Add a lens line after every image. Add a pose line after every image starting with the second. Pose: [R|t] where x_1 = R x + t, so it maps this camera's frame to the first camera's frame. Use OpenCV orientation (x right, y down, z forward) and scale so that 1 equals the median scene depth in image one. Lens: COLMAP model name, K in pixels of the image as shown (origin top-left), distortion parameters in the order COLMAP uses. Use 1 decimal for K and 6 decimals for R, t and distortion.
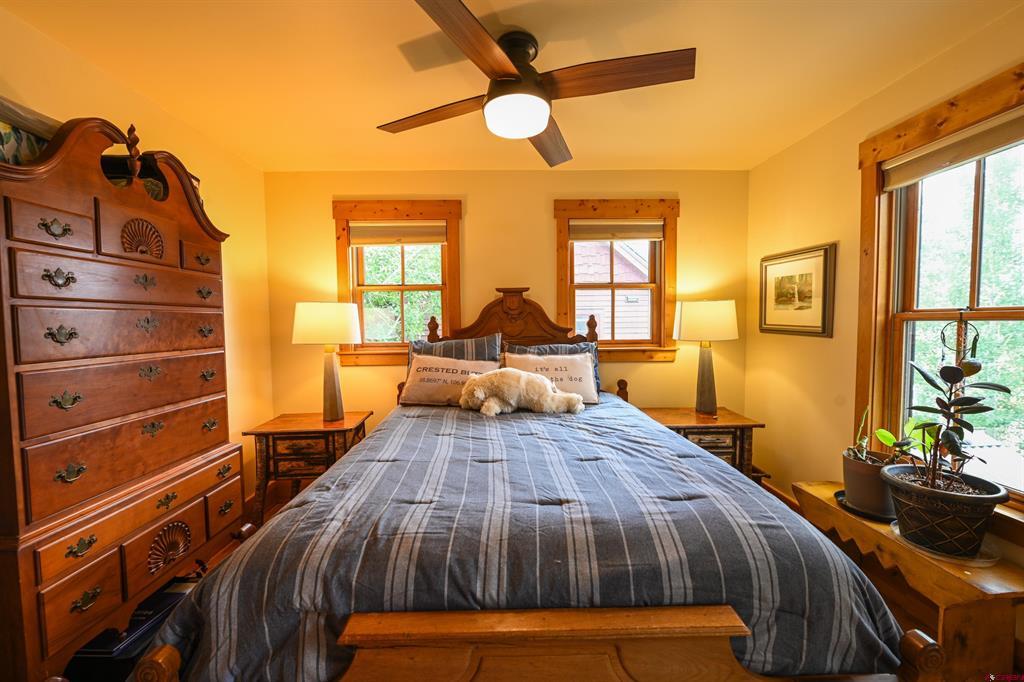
lens RADIAL K [[404.9, 0, 508.2], [0, 404.9, 340.8], [0, 0, 1]] dist [-0.005767, -0.000926]
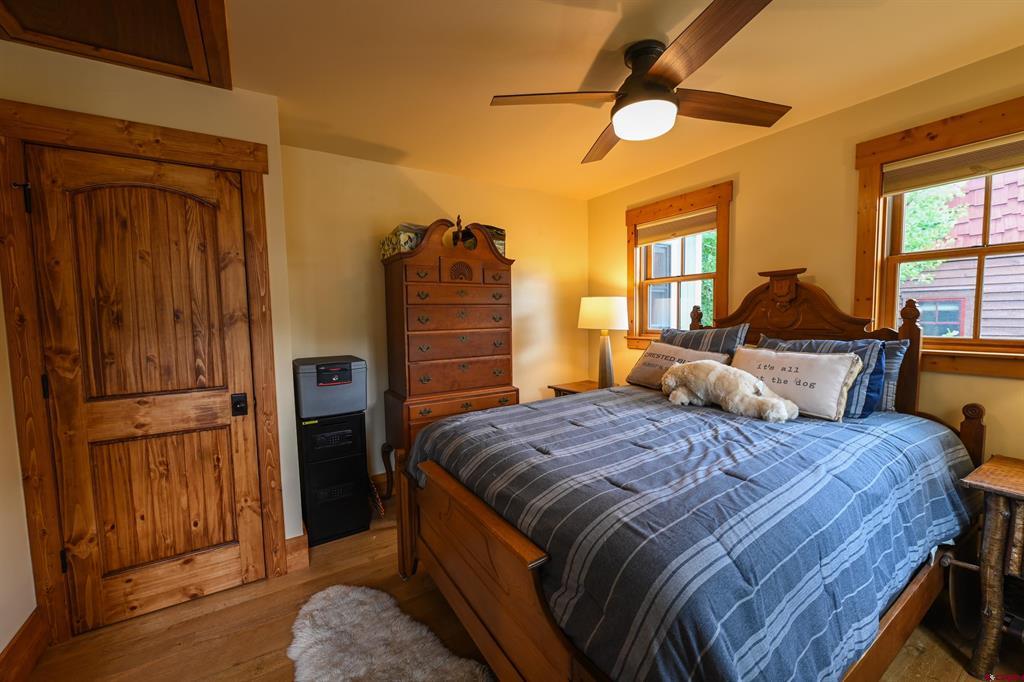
lens RADIAL K [[404.9, 0, 515.4], [0, 404.9, 340.4], [0, 0, 1]] dist [-0.005767, -0.000926]
pose [[0.518913, 0.057664, -0.852880, 0.599574], [-0.029743, 0.998336, 0.049402, -0.013415], [0.854310, -0.000268, 0.519765, 0.119608]]
